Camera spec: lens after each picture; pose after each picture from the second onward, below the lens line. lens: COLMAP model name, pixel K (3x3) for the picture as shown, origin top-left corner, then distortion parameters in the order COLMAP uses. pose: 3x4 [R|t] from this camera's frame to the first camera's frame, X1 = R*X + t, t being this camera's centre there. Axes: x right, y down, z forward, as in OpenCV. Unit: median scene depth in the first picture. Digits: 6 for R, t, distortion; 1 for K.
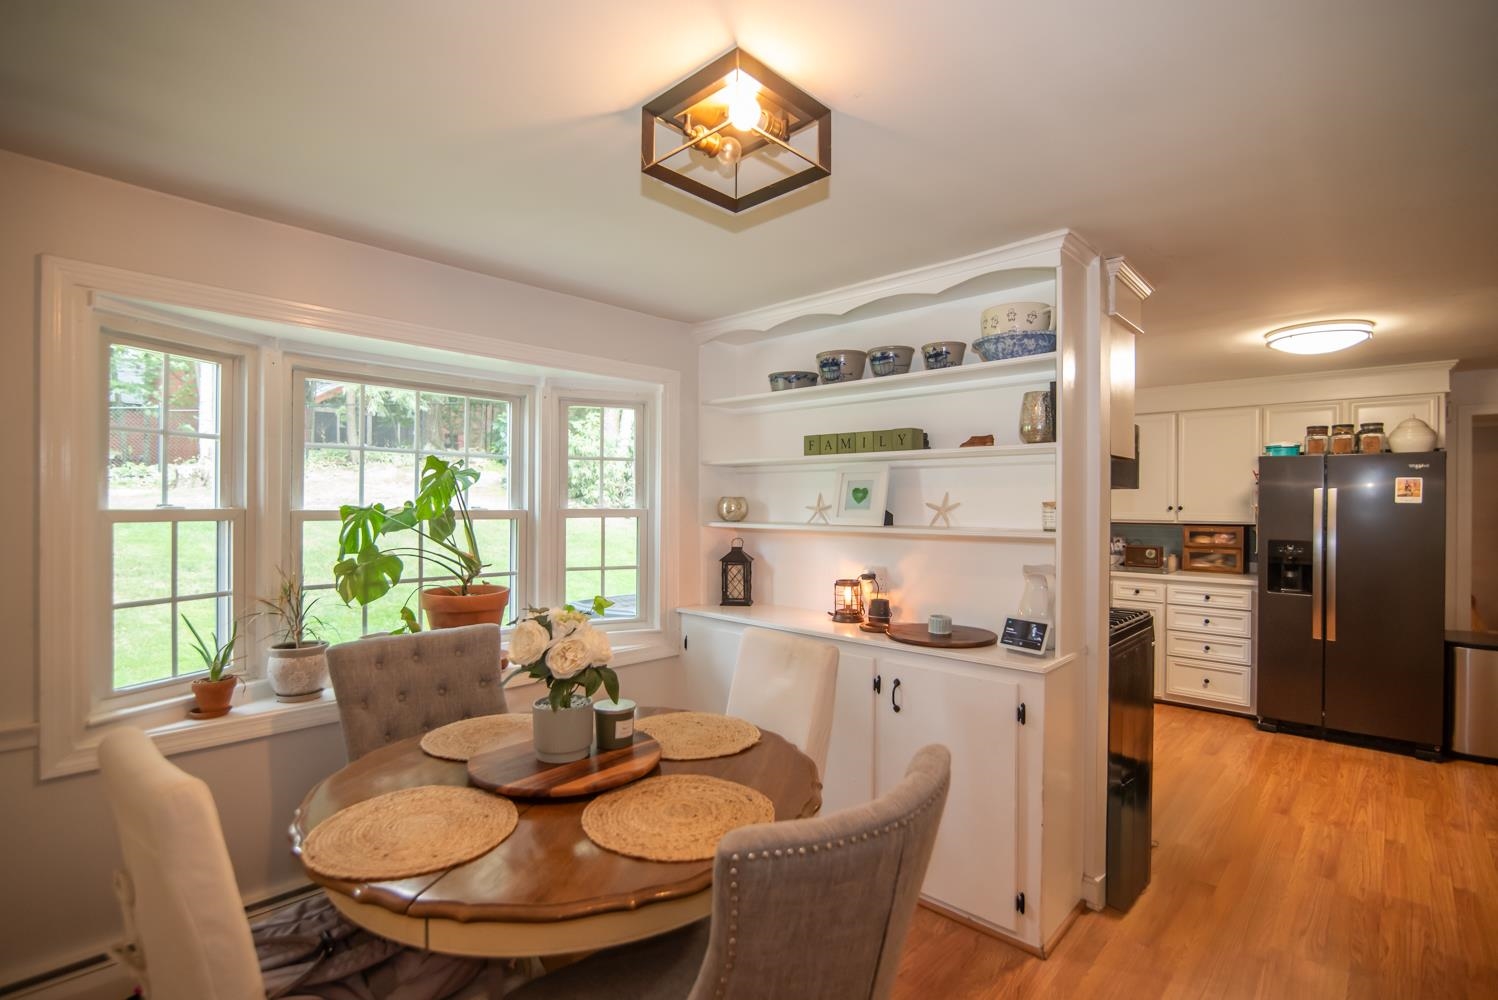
lens RADIAL K [[697.2, 0, 743.2], [0, 697.2, 502.1], [0, 0, 1]] dist [-0.014347, 0.000135]
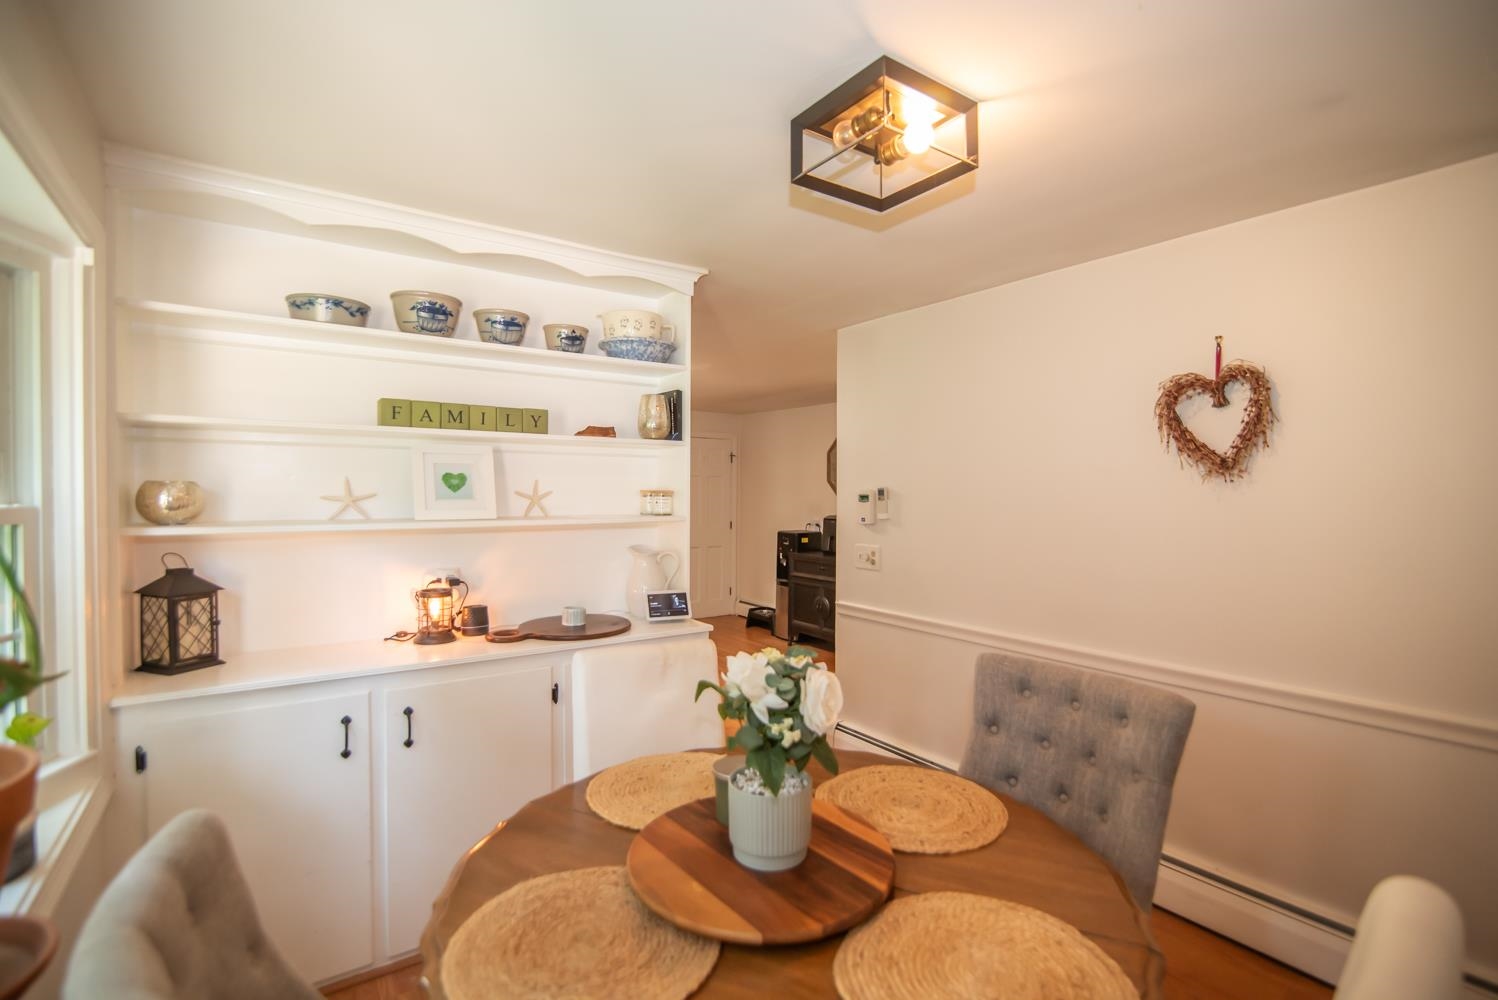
lens RADIAL K [[697.2, 0, 743.2], [0, 697.2, 502.1], [0, 0, 1]] dist [-0.014347, 0.000135]
pose [[0.203096, -0.018384, 0.978986, -0.699342], [-0.002406, 0.999811, 0.019274, -0.003509], [-0.979156, -0.006270, 0.203014, 0.643741]]
